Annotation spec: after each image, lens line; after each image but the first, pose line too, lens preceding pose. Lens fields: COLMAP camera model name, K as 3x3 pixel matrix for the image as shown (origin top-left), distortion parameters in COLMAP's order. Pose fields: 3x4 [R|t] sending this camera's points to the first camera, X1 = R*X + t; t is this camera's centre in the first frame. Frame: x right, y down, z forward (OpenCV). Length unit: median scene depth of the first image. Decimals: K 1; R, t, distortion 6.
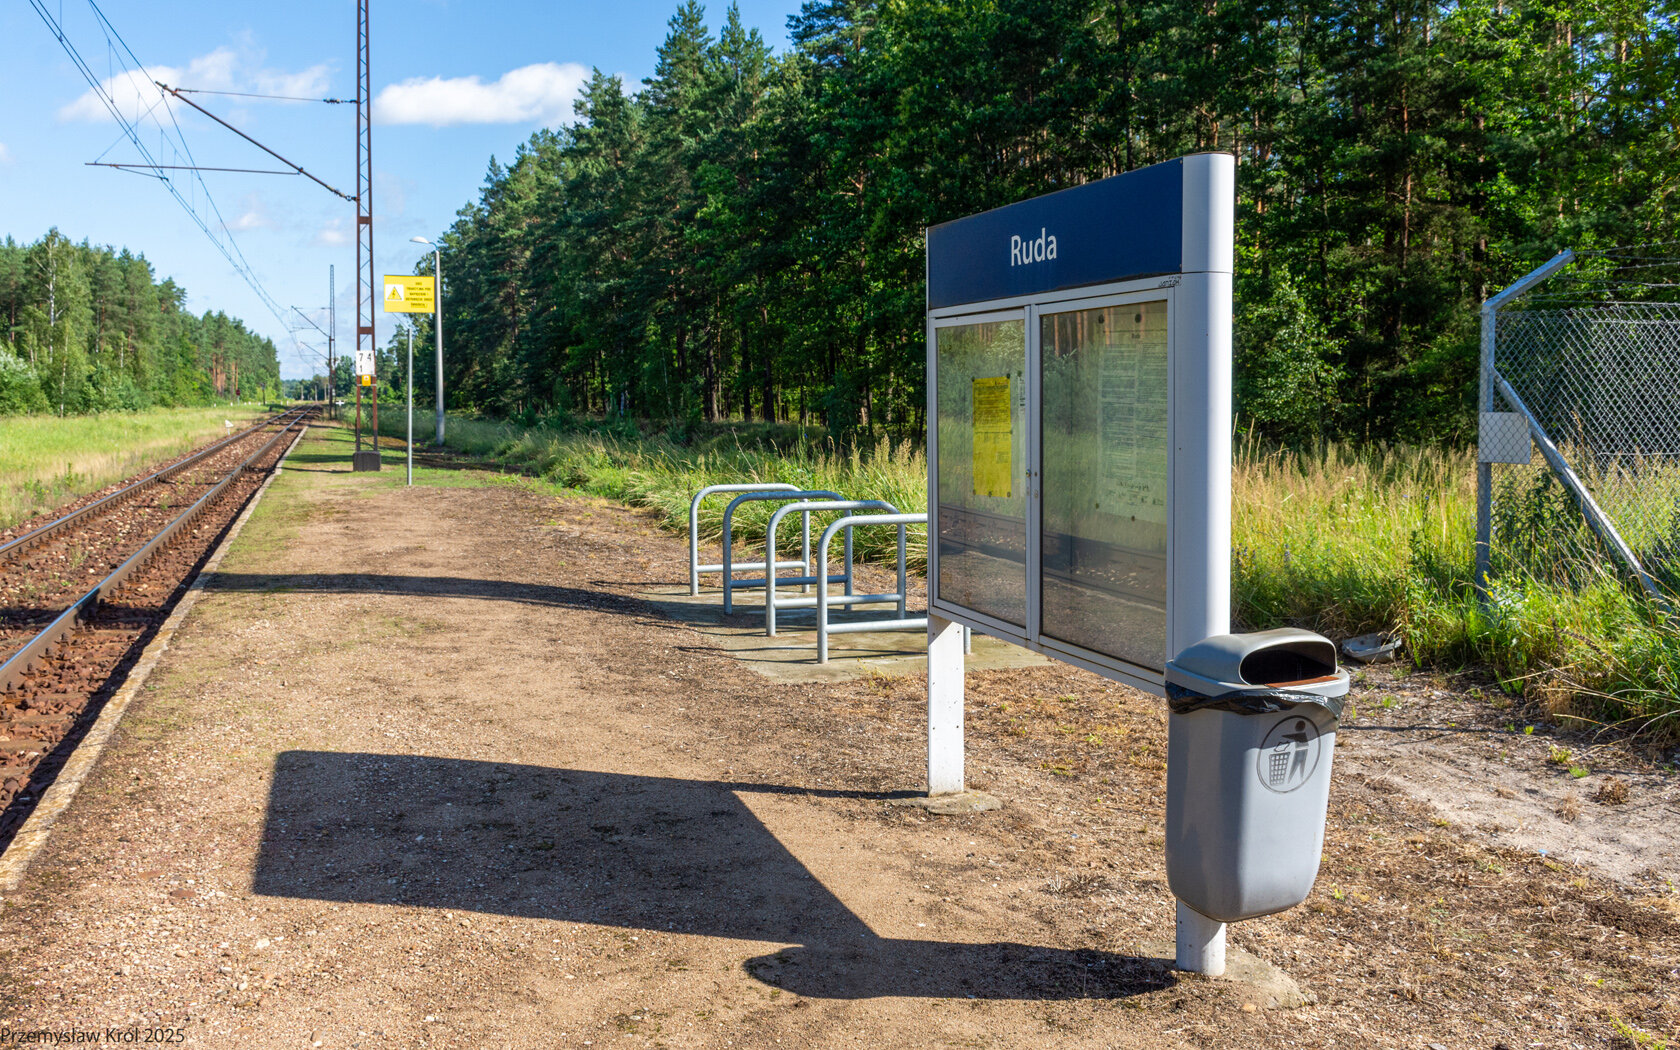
lens RADIAL K [[1413.6, 0, 796.9], [0, 1413.6, 444.6], [0, 0, 1]] dist [-0.031029, -0.007601]
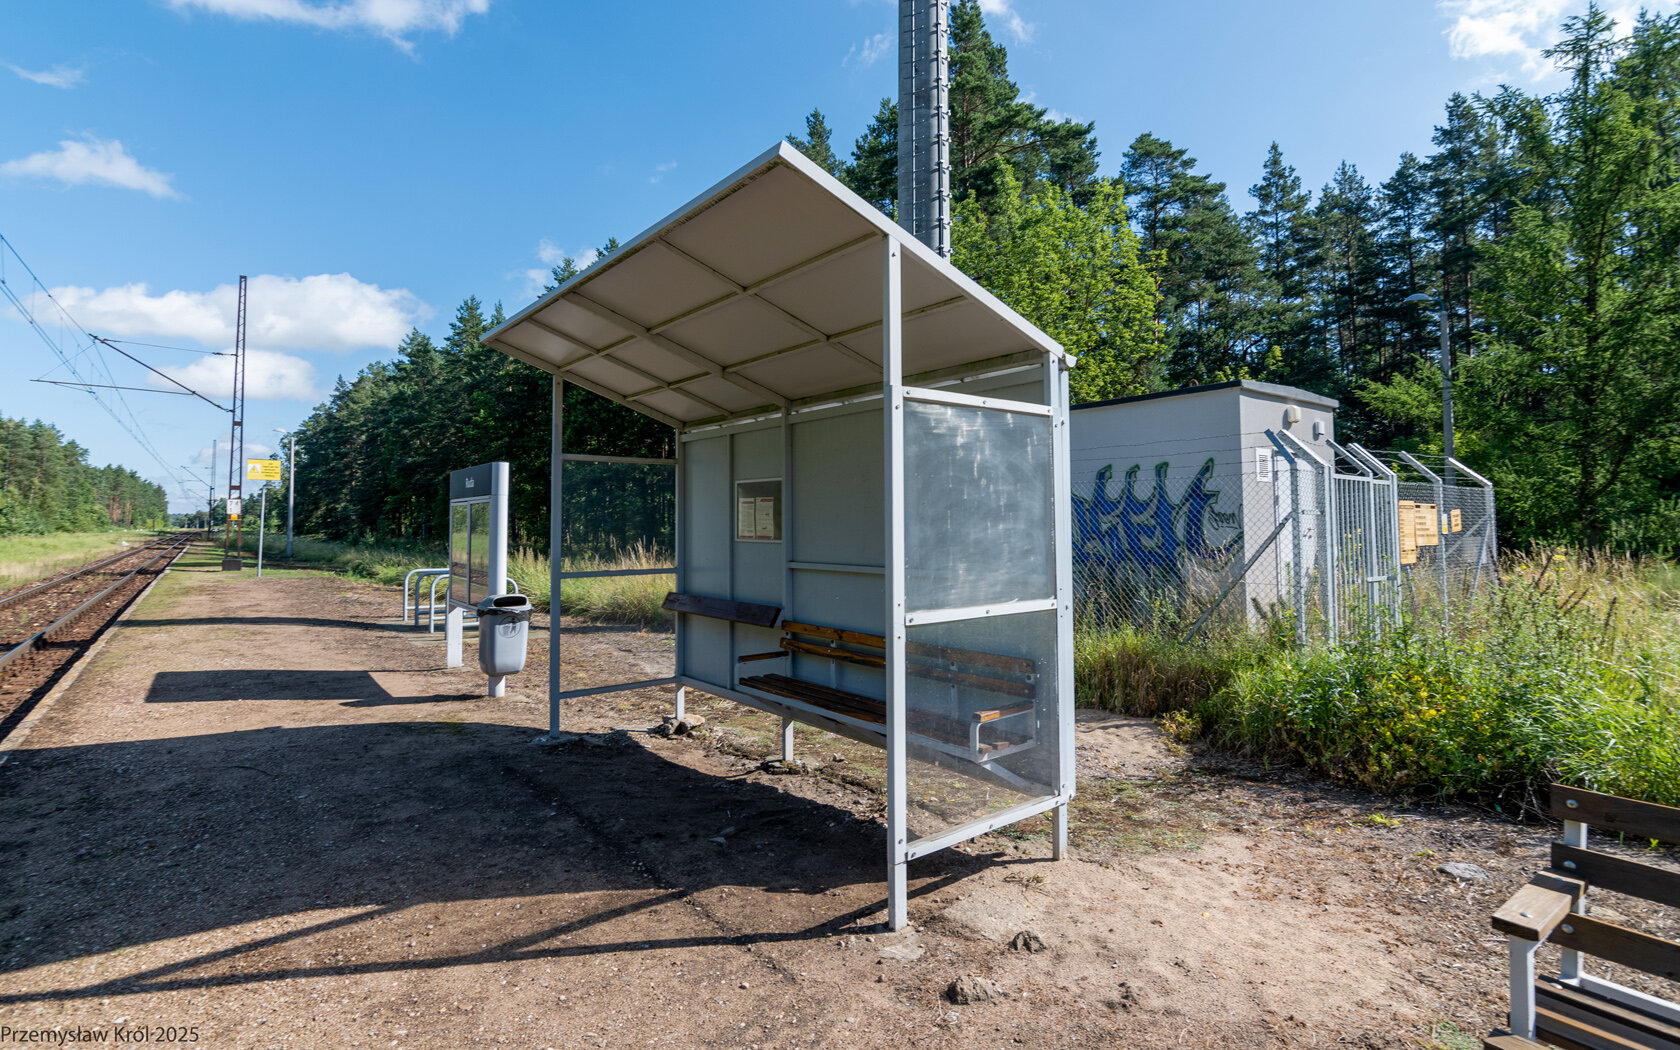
lens RADIAL K [[812.9, 0, 820.2], [0, 812.9, 488.4], [0, 0, 1]] dist [0.013883, 0.001216]
pose [[0.949121, 0.022426, 0.314113, 0.016189], [0.003821, 0.996568, -0.082696, 0.001375], [-0.314889, 0.079689, 0.945777, -0.047563]]
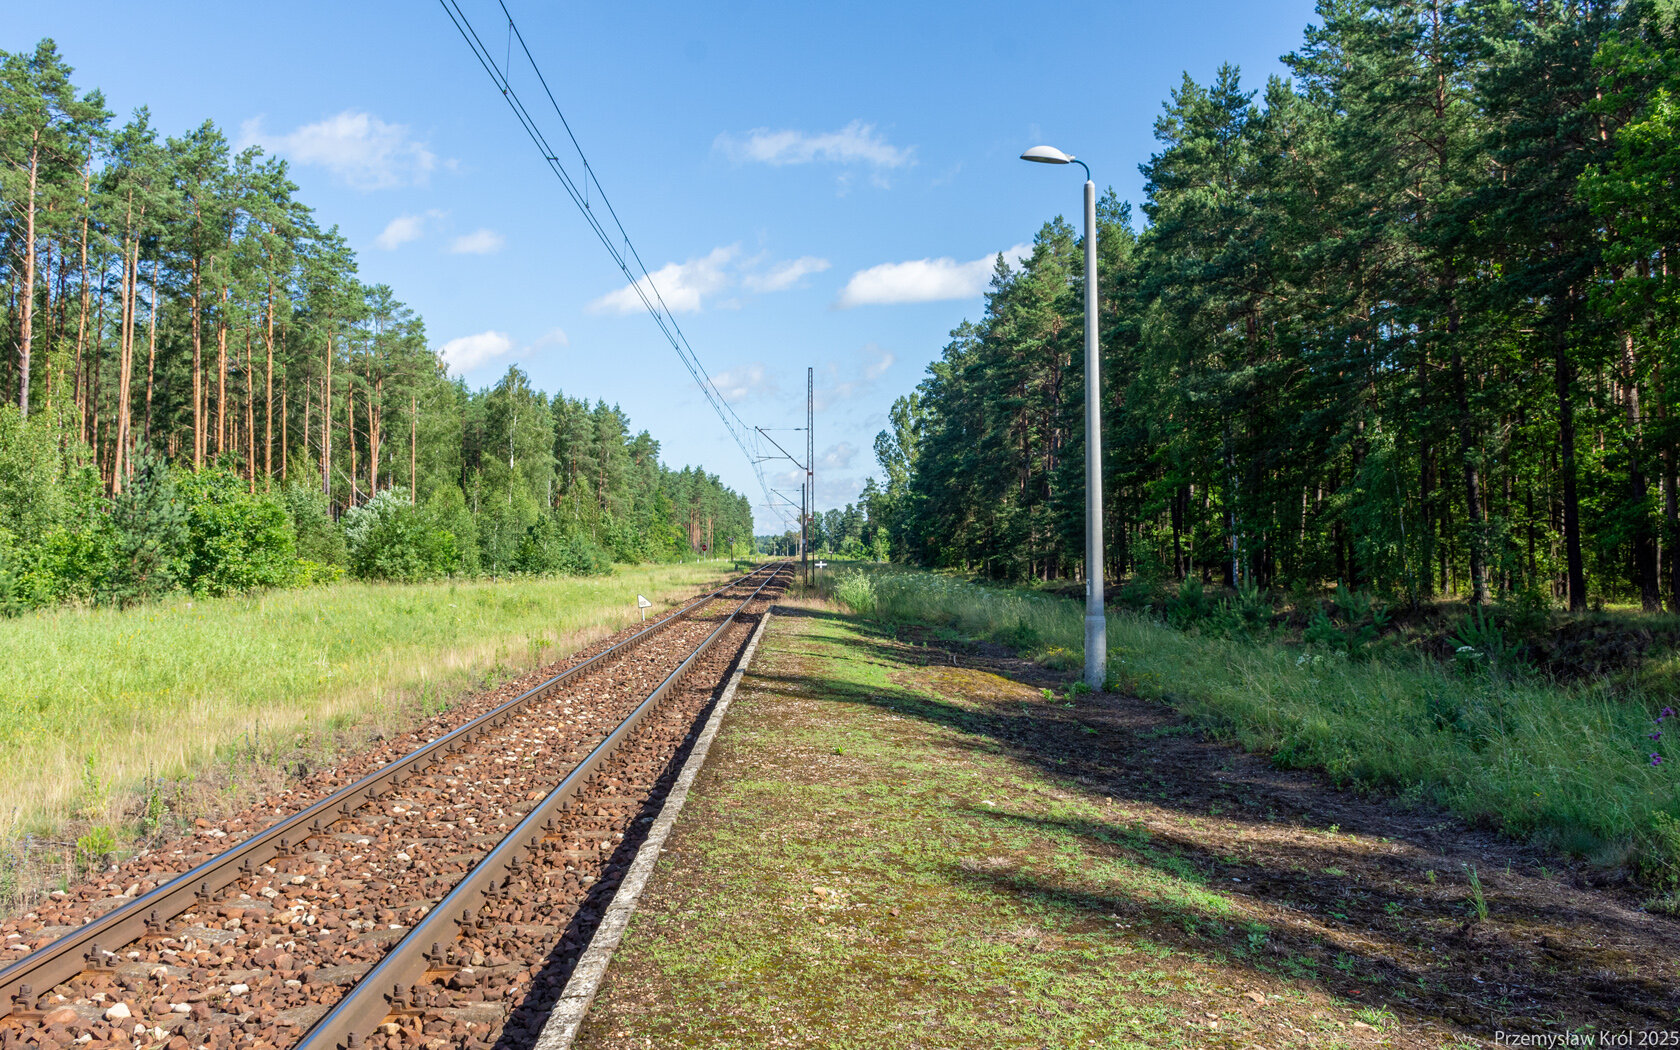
lens RADIAL K [[1413.6, 0, 845.5], [0, 1413.6, 526.8], [0, 0, 1]] dist [-0.031029, -0.007601]
pose [[0.958864, -0.004240, -0.283834, -0.112671], [-0.010450, 0.998683, -0.050221, -0.013027], [0.283673, 0.051122, 0.957557, 0.330046]]
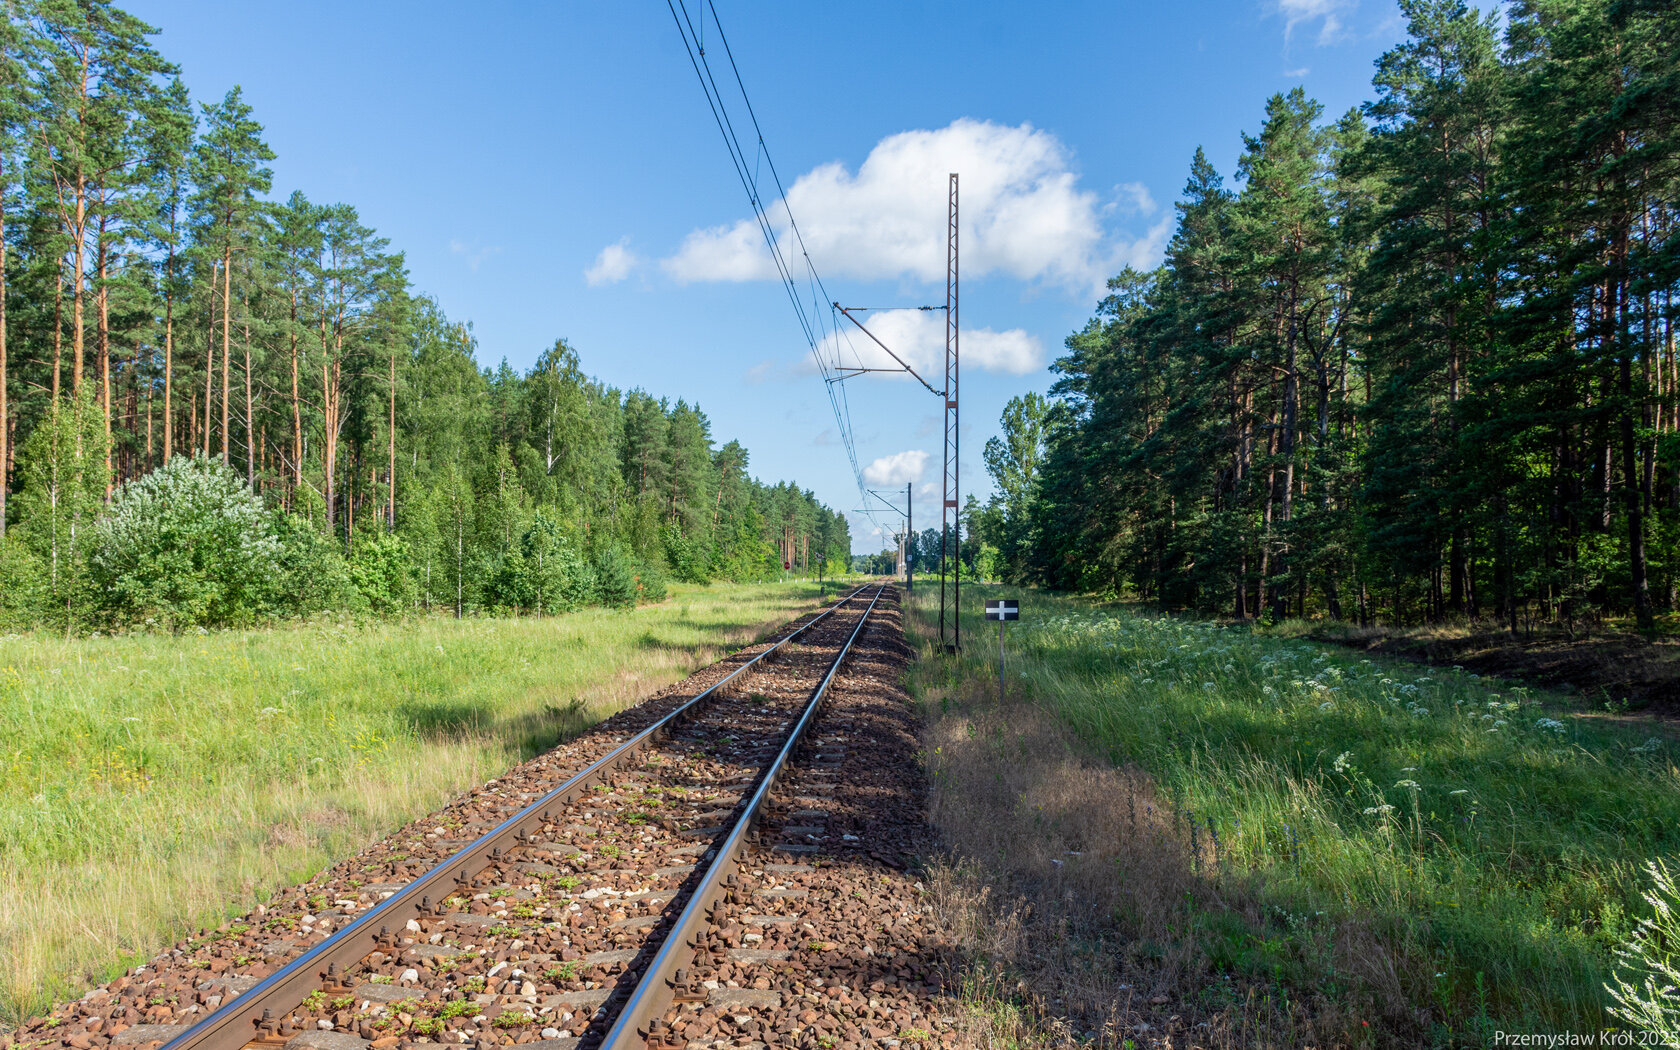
lens RADIAL K [[1413.6, 0, 847.3], [0, 1413.6, 534.1], [0, 0, 1]] dist [-0.031029, -0.007601]
pose [[0.937658, -0.003680, -0.347539, -0.217659], [-0.017451, 0.998184, -0.057653, -0.022587], [0.347120, 0.060124, 0.935892, 0.619691]]
